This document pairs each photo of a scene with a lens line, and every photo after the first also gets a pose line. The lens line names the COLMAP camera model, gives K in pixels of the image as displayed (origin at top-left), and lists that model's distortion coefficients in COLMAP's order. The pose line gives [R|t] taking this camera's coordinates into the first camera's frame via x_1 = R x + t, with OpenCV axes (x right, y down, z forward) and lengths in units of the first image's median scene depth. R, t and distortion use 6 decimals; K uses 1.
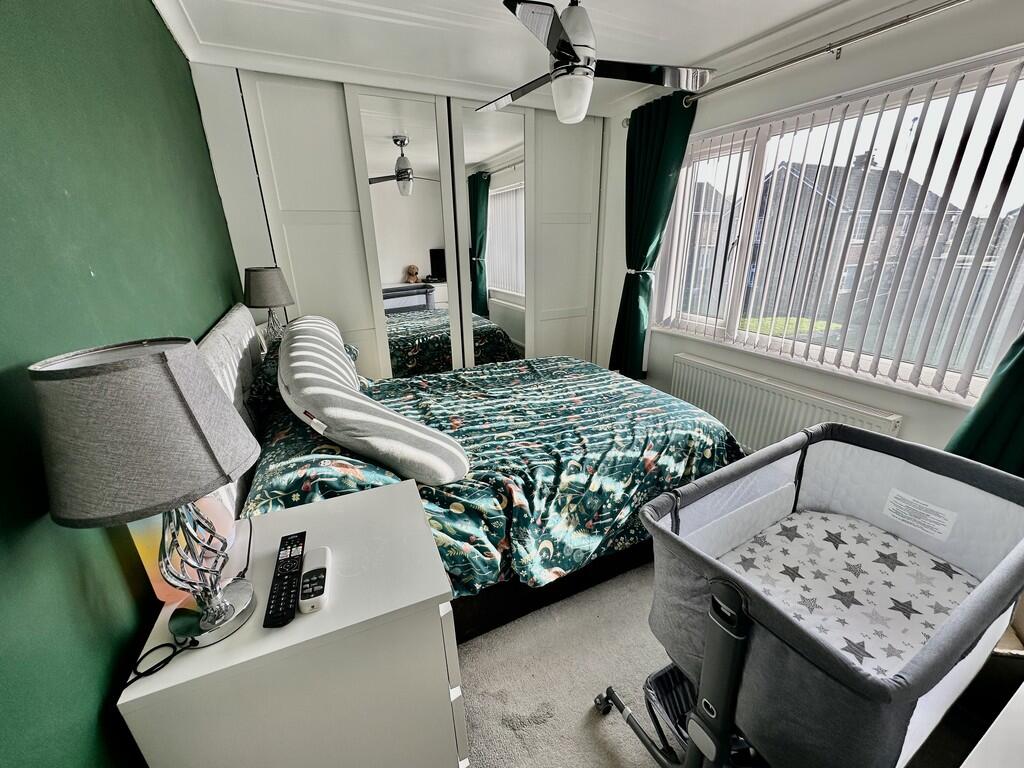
lens RADIAL K [[408.9, 0, 515.5], [0, 408.9, 381.7], [0, 0, 1]] dist [-0.000491, 0.000207]
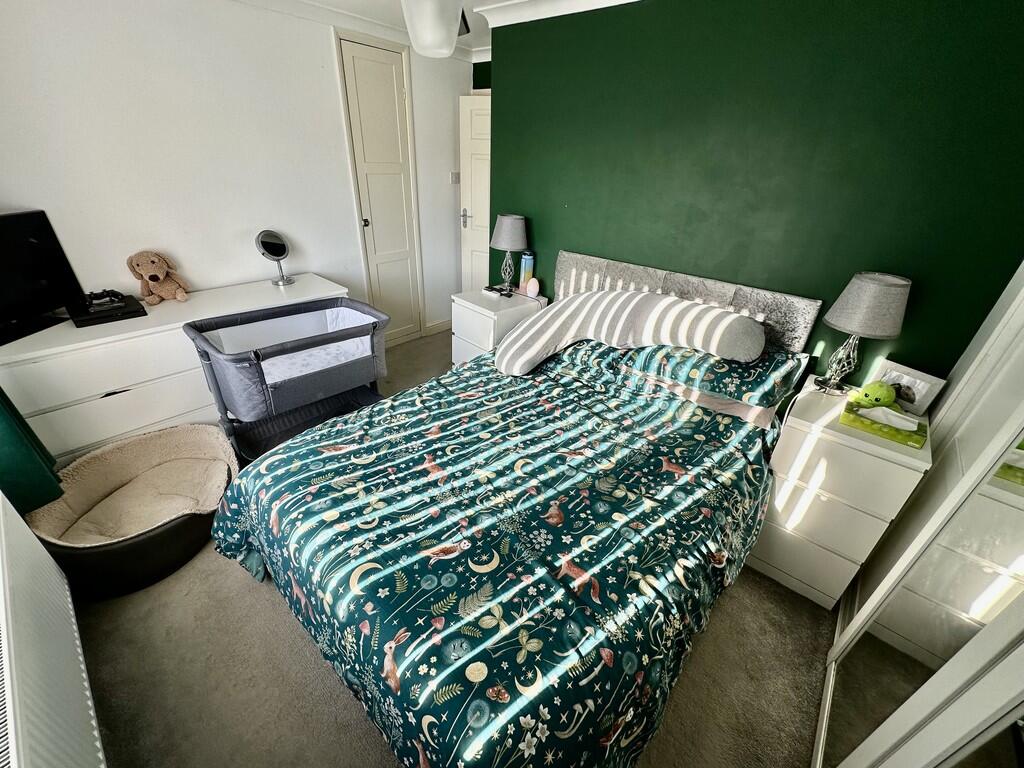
lens RADIAL K [[408.9, 0, 510.3], [0, 408.9, 383.5], [0, 0, 1]] dist [-0.000491, 0.000207]
pose [[-0.928097, 0.159397, -0.336496, 0.257291], [-0.154294, 0.657844, 0.737181, -0.622029], [0.338866, 0.736094, -0.585948, 1.432408]]
